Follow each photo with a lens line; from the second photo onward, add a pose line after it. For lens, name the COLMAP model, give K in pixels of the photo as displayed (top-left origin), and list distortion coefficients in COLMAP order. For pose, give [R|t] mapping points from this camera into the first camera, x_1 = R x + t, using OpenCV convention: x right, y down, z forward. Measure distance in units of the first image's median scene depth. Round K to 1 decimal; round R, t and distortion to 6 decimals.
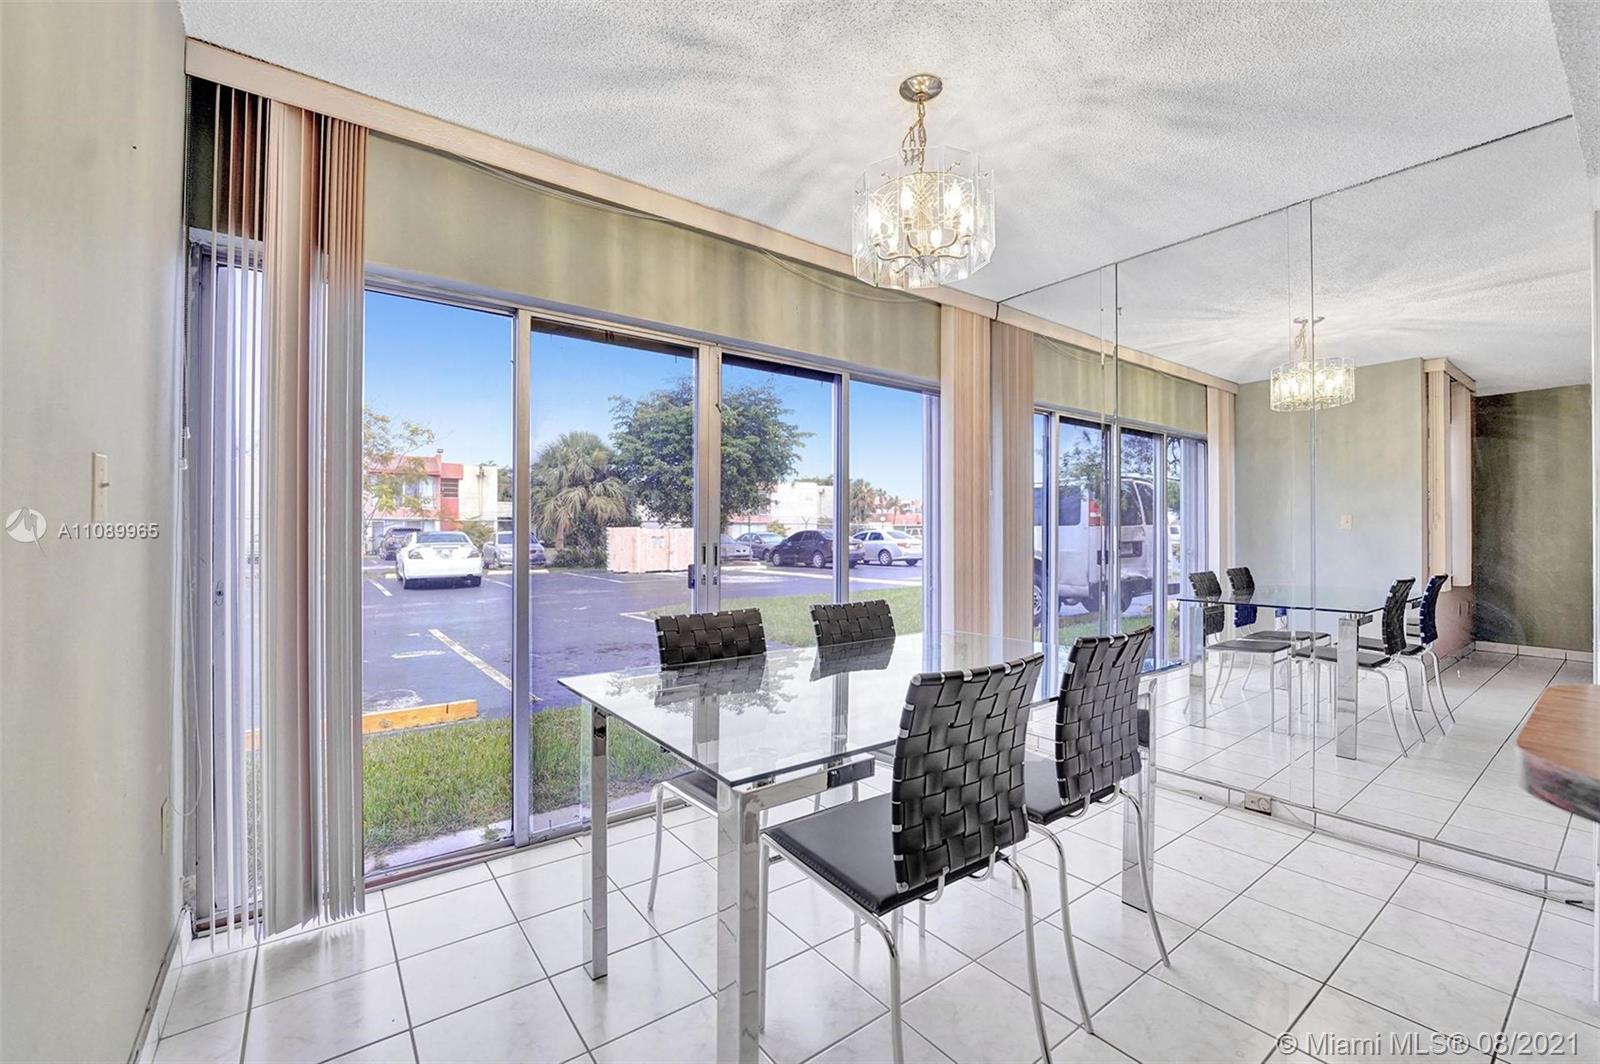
lens RADIAL K [[666.5, 0, 795.0], [0, 666.5, 545.6], [0, 0, 1]] dist [-0.025746, 0.001778]
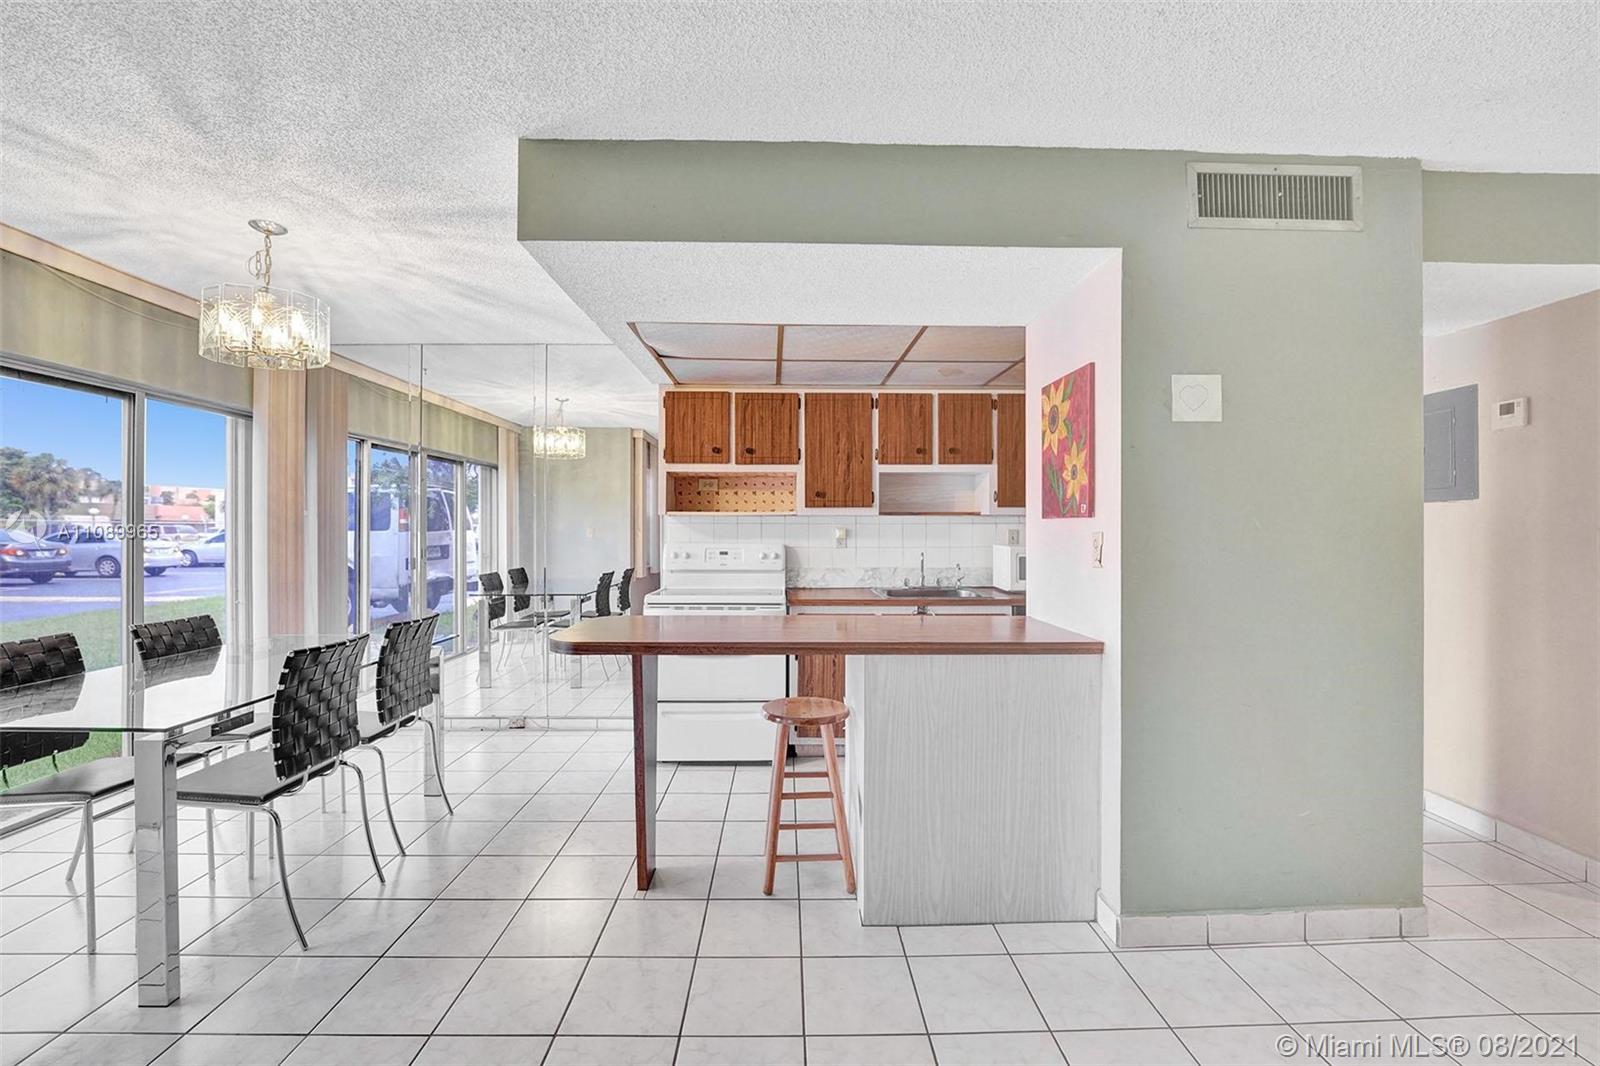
lens RADIAL K [[657.3, 0, 810.9], [0, 657.3, 528.1], [0, 0, 1]] dist [-0.026123, 0.002622]
pose [[0.555995, 0.008131, 0.831146, -0.163463], [0.010792, 0.999797, -0.017000, -0.029101], [-0.831115, 0.018422, 0.555795, -0.373787]]
